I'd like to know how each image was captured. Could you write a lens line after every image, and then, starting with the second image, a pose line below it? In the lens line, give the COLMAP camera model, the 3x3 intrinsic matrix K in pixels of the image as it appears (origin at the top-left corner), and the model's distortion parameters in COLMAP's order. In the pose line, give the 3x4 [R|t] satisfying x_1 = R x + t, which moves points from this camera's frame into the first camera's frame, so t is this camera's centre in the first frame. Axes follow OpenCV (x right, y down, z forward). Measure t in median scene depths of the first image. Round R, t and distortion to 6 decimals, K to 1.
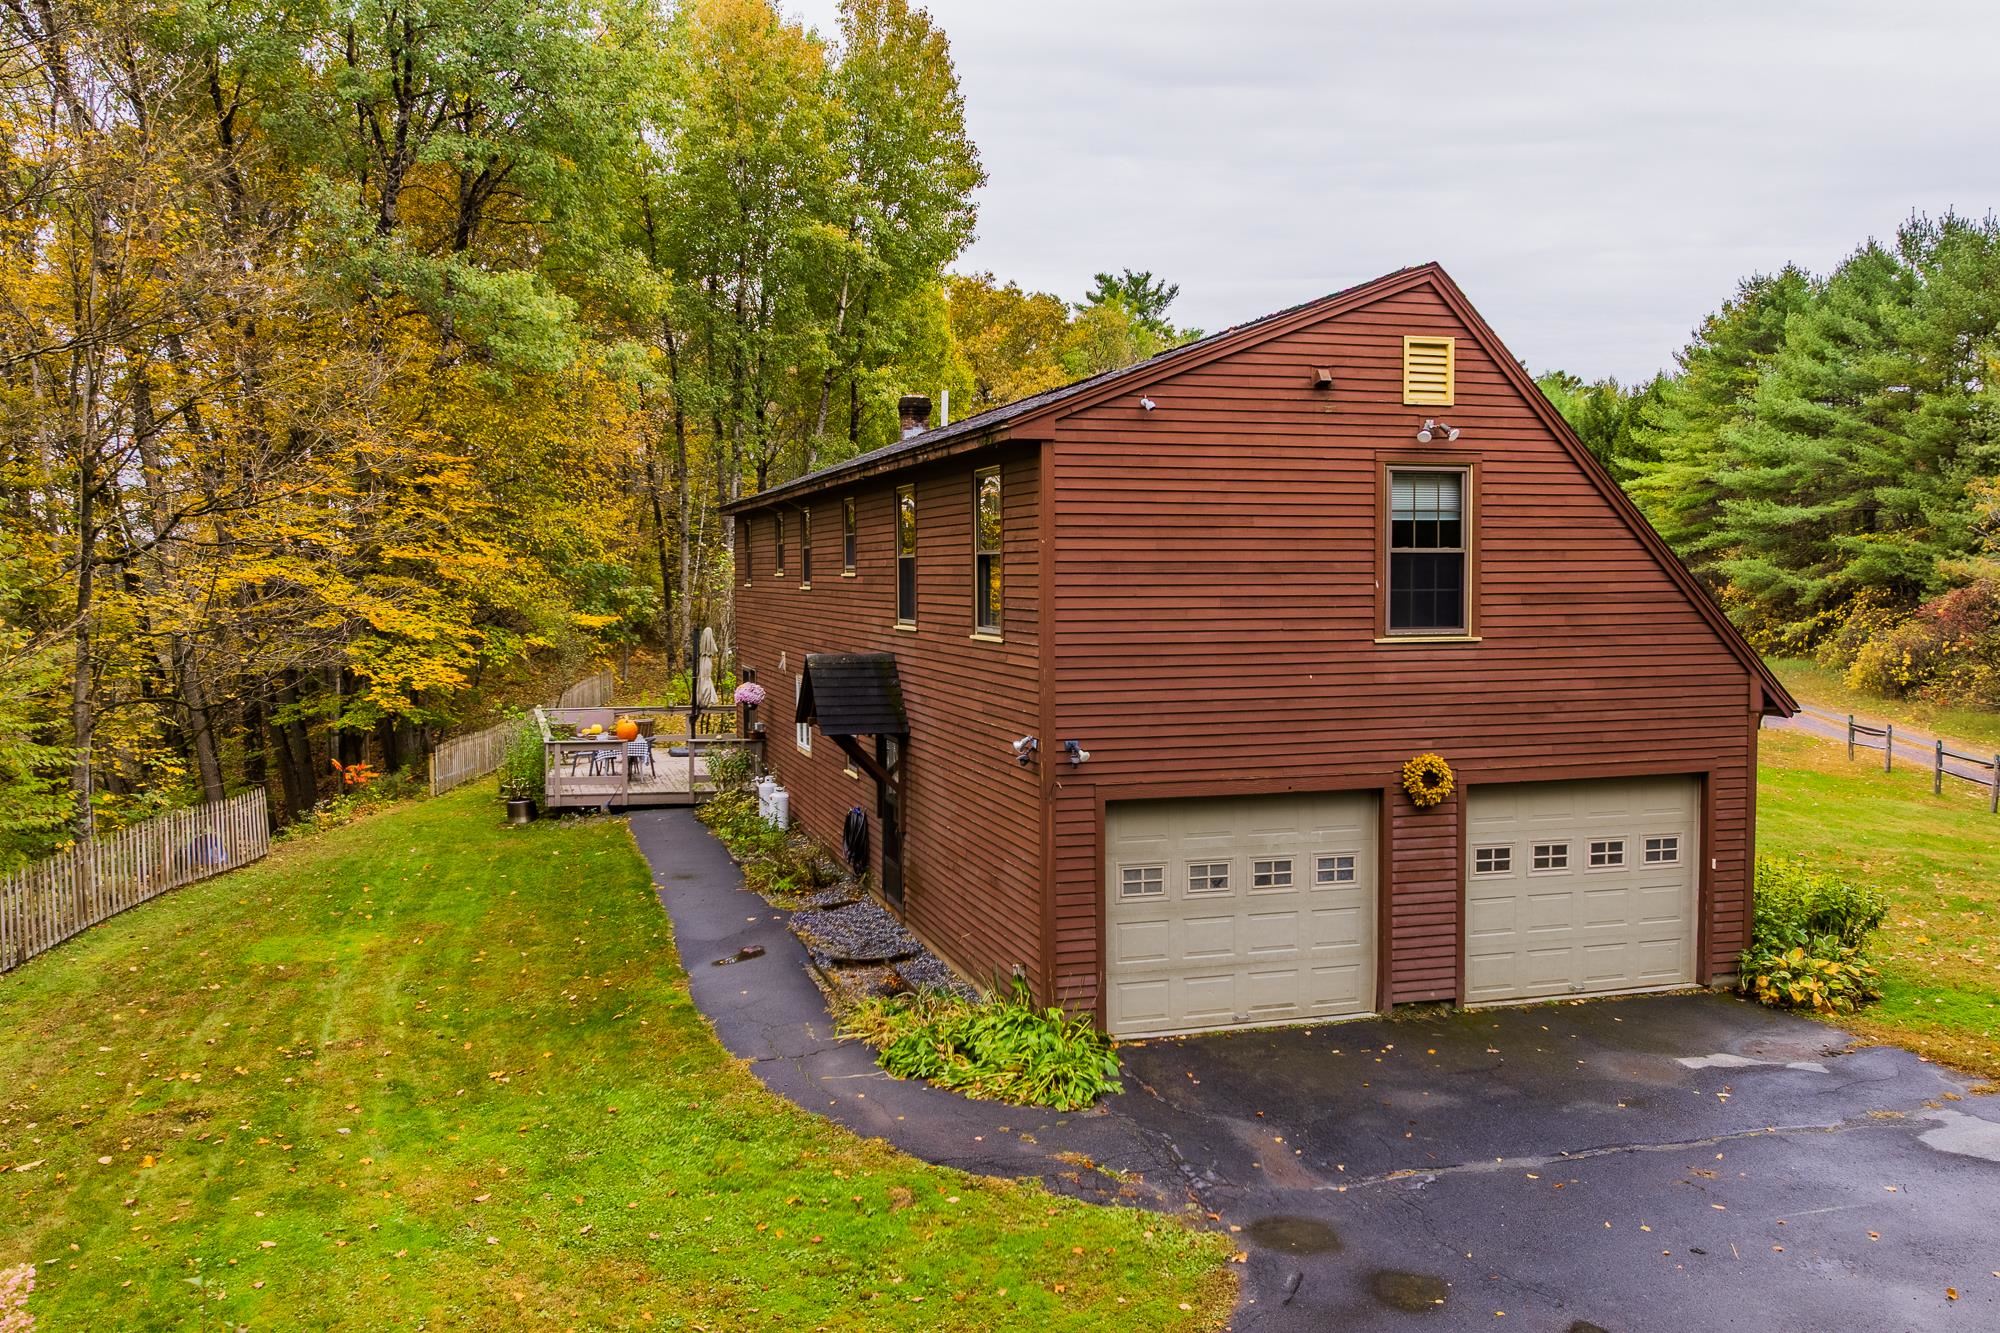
lens RADIAL K [[1672.6, 0, 1003.9], [0, 1672.6, 640.1], [0, 0, 1]] dist [-0.016119, -0.018066]
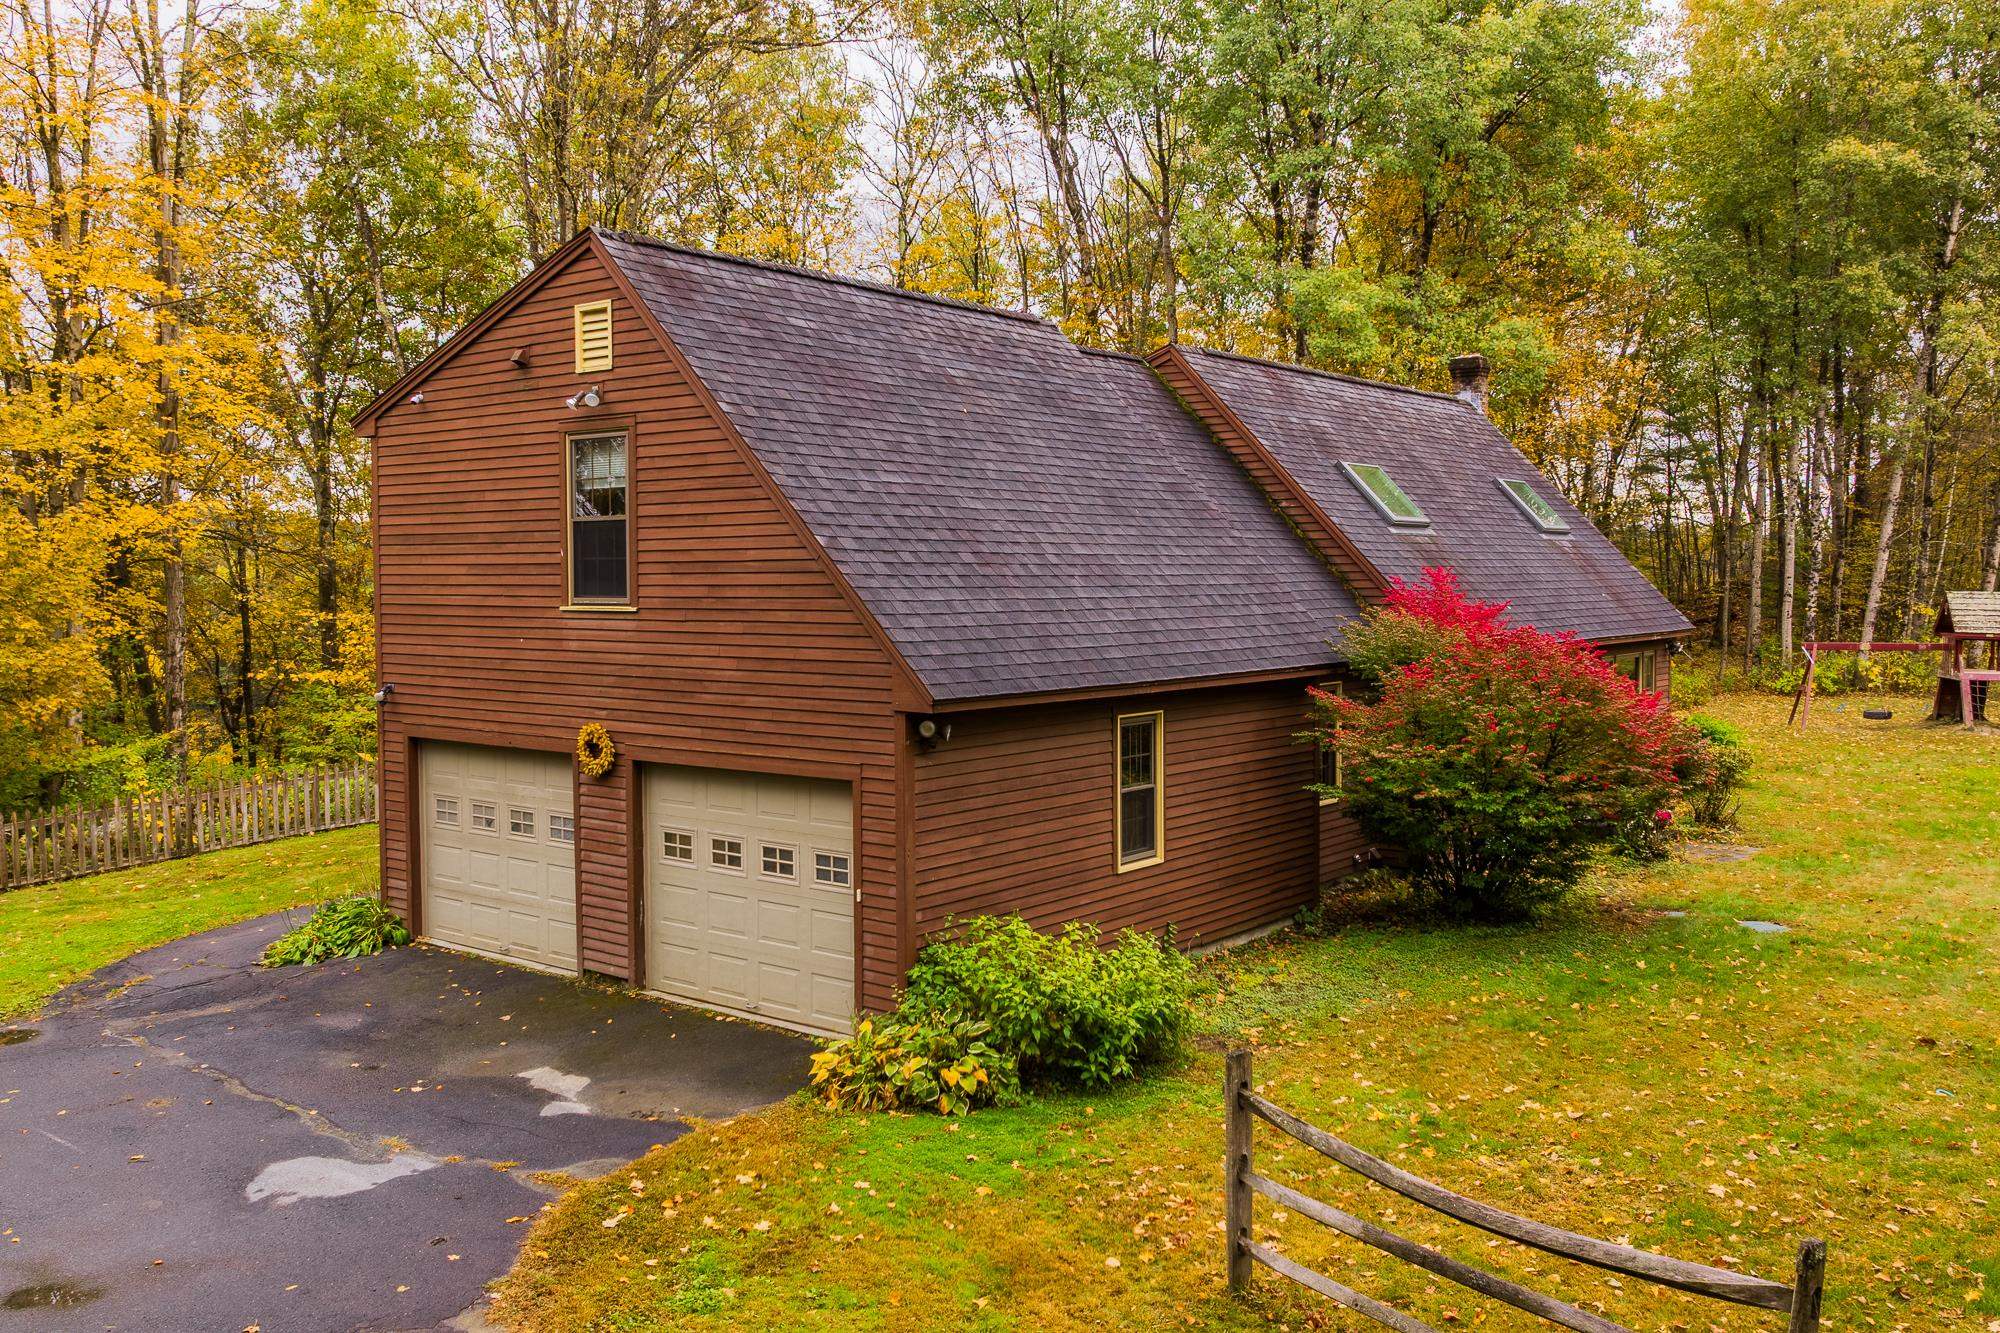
lens RADIAL K [[1672.6, 0, 1003.9], [0, 1672.6, 640.1], [0, 0, 1]] dist [-0.016119, -0.018066]
pose [[0.576349, 0.035488, -0.816433, 1.197353], [-0.030538, 0.999294, 0.021878, -0.010571], [0.816633, 0.012323, 0.577025, 0.622926]]
